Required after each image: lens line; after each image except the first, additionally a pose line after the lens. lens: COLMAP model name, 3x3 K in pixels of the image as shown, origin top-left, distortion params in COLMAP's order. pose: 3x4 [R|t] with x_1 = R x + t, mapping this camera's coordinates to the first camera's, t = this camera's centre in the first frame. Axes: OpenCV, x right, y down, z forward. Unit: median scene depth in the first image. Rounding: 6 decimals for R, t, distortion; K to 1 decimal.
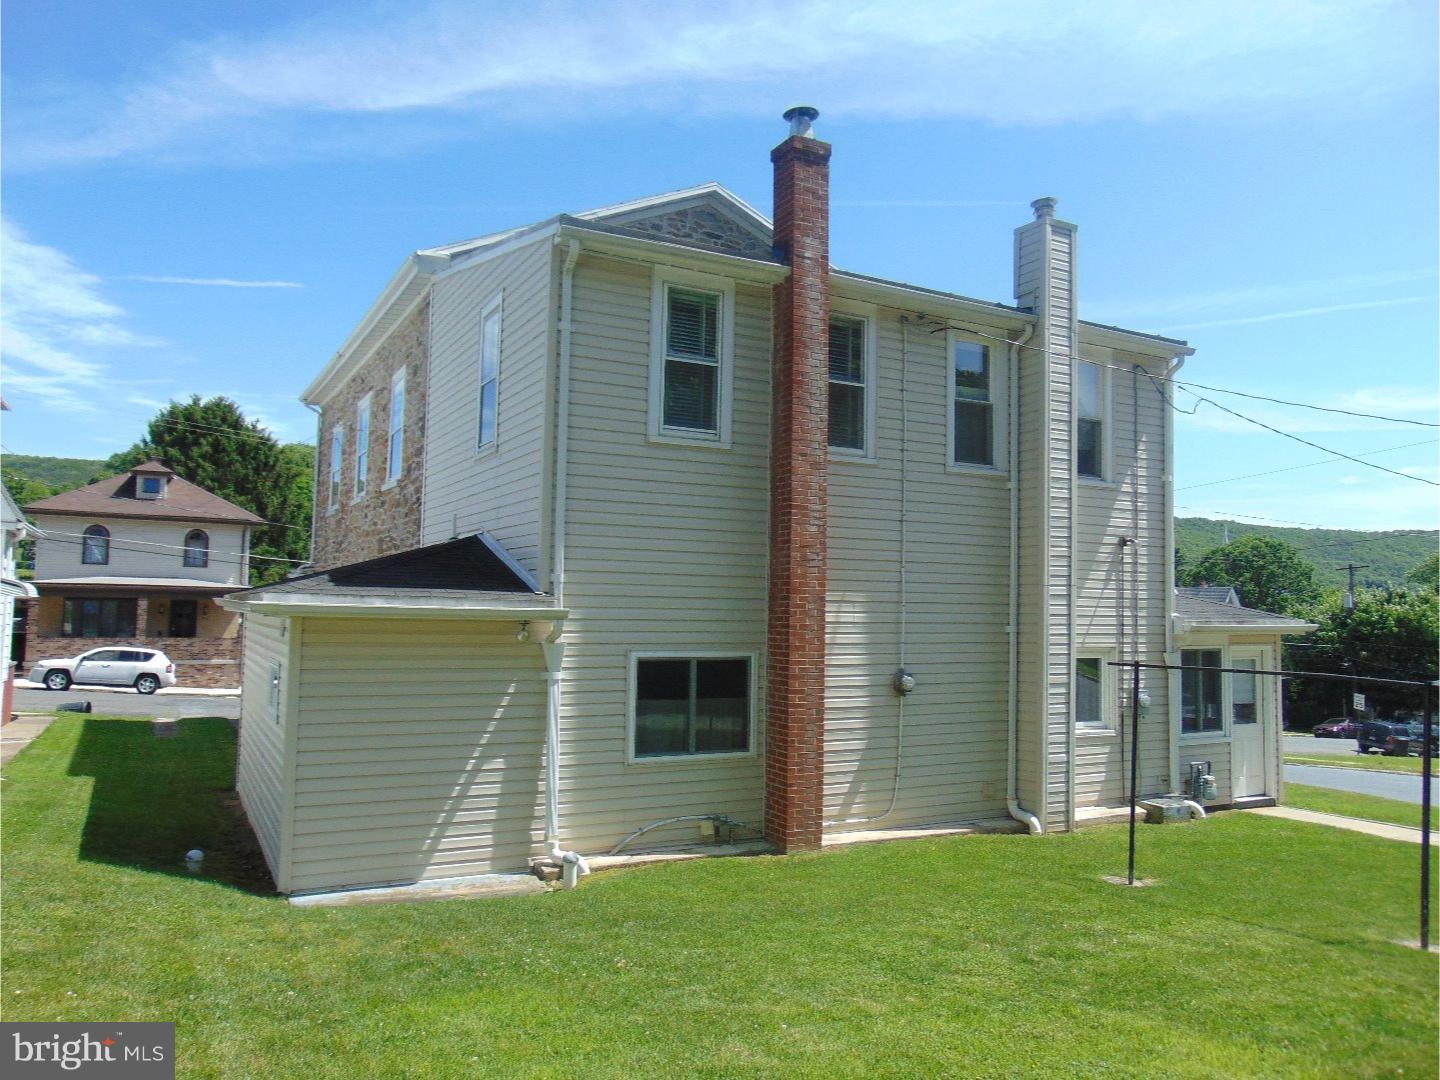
lens RADIAL K [[1039.5, 0, 720.0], [0, 1039.5, 540.0], [0, 0, 1]] dist [-0.000298, 0.013447]
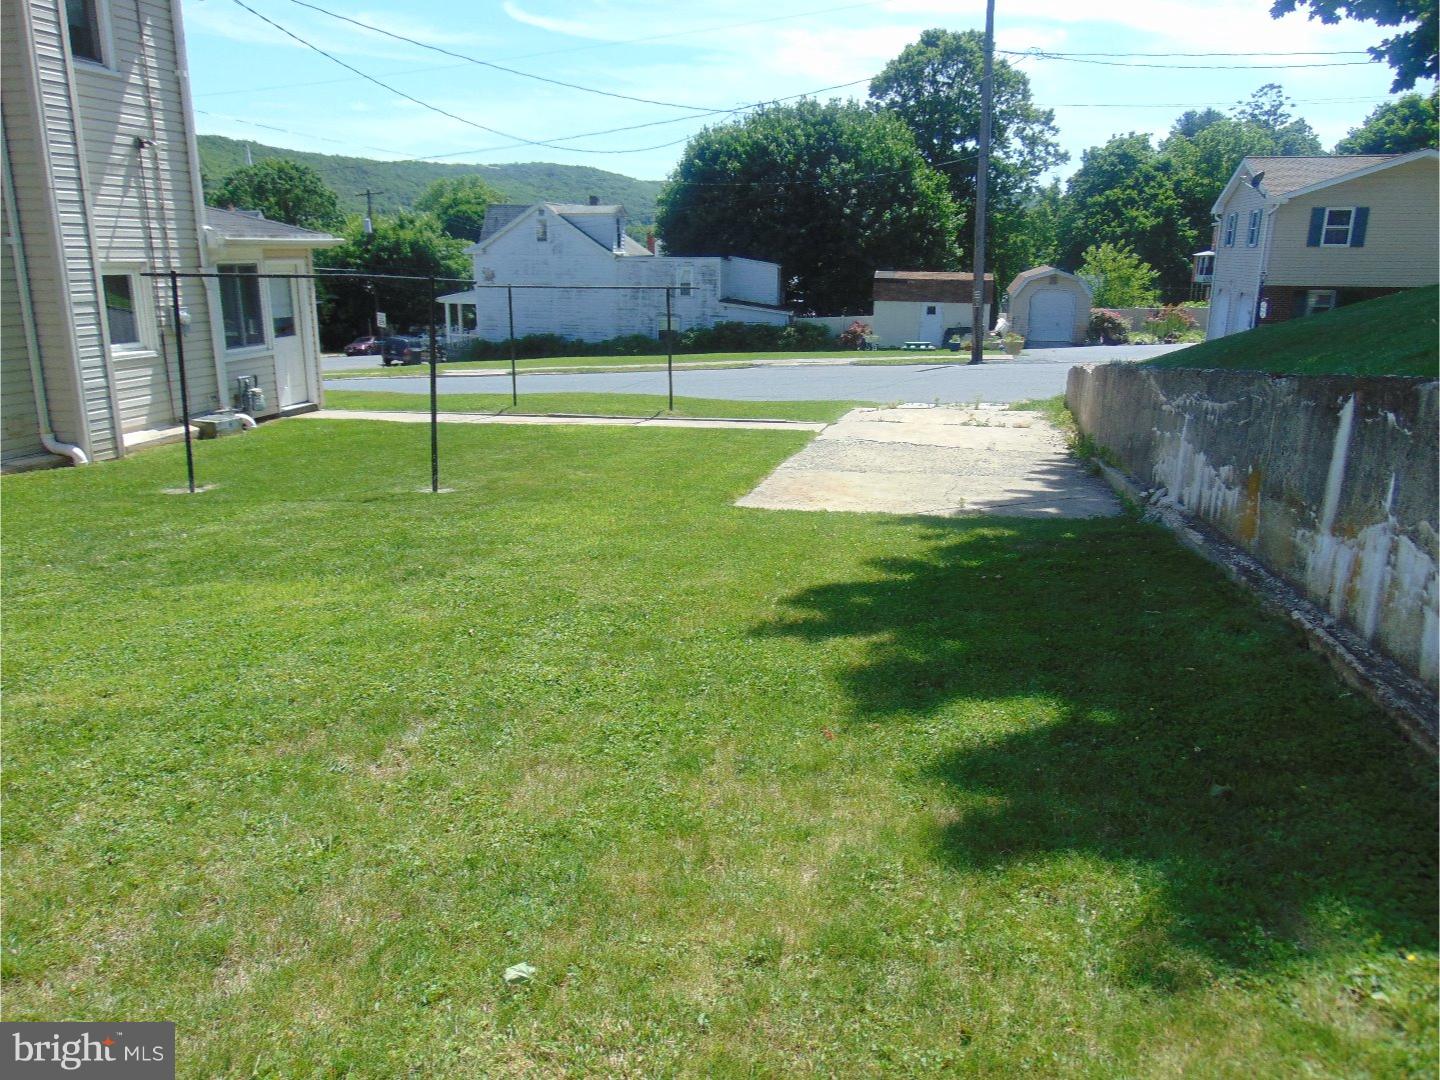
lens RADIAL K [[1026.2, 0, 739.1], [0, 1026.2, 538.1], [0, 0, 1]] dist [0.003240, 0.003489]
pose [[0.640483, -0.211123, 0.738382, -0.017437], [-0.057276, 0.945661, 0.320071, 0.011698], [-0.765833, -0.247292, 0.593587, -0.029522]]
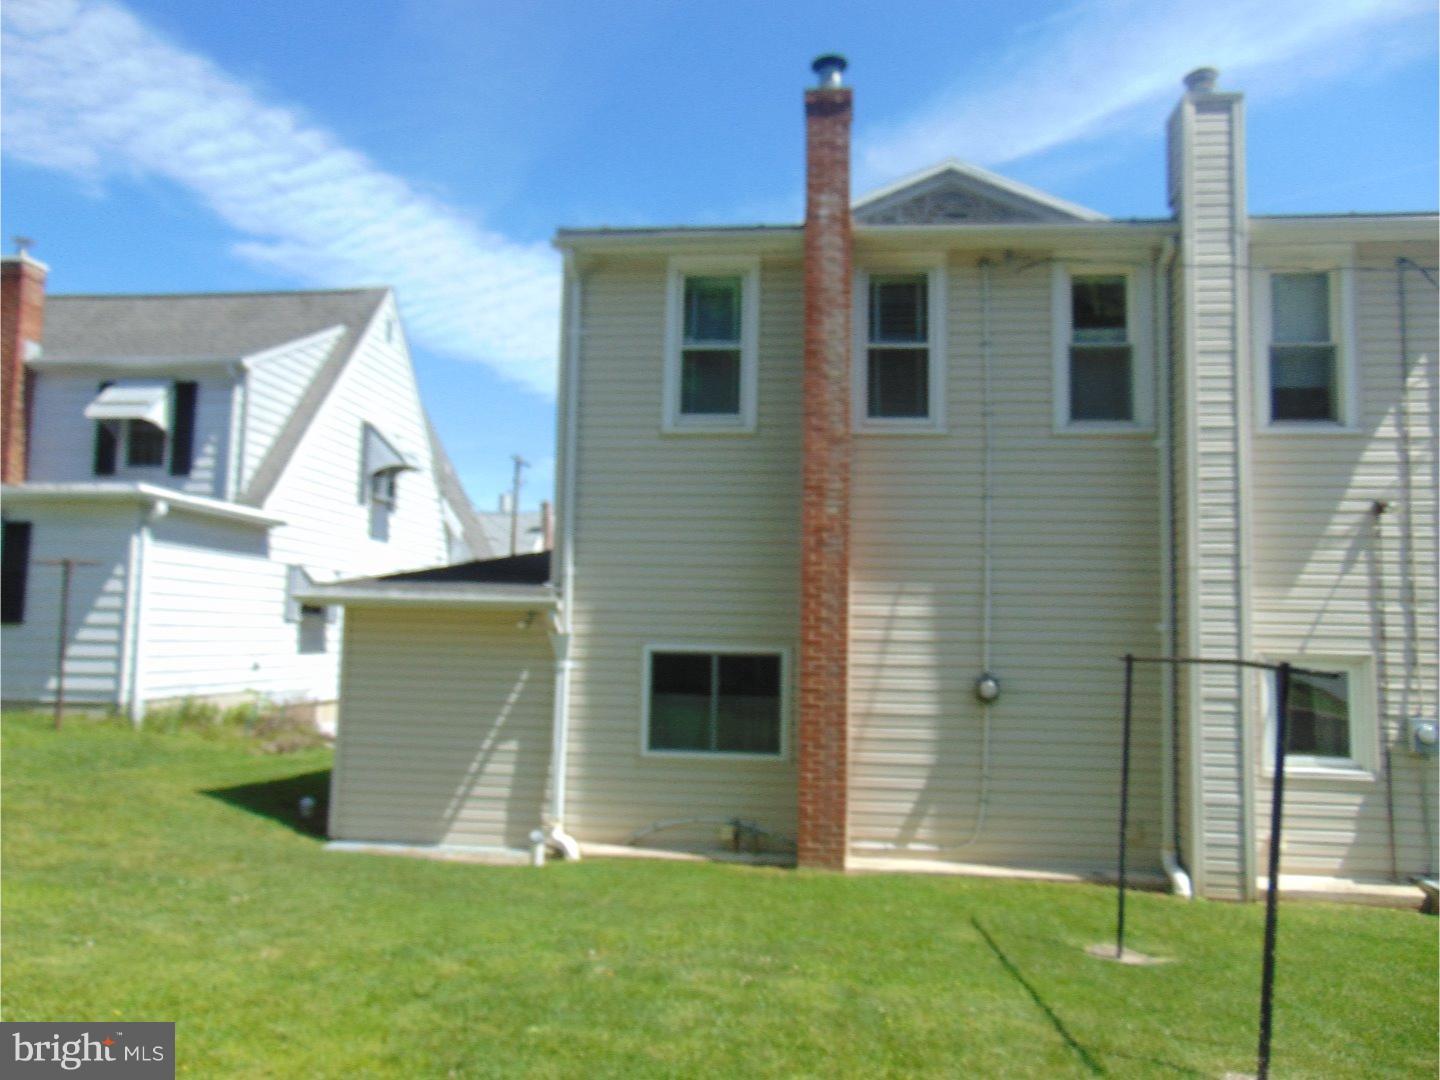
lens RADIAL K [[1039.5, 0, 720.0], [0, 1039.5, 540.0], [0, 0, 1]] dist [-0.000298, 0.013447]
pose [[0.832505, -0.052813, -0.551494, 0.454394], [0.030742, 0.998316, -0.049196, 0.050672], [0.553164, 0.024002, 0.832727, 0.177281]]
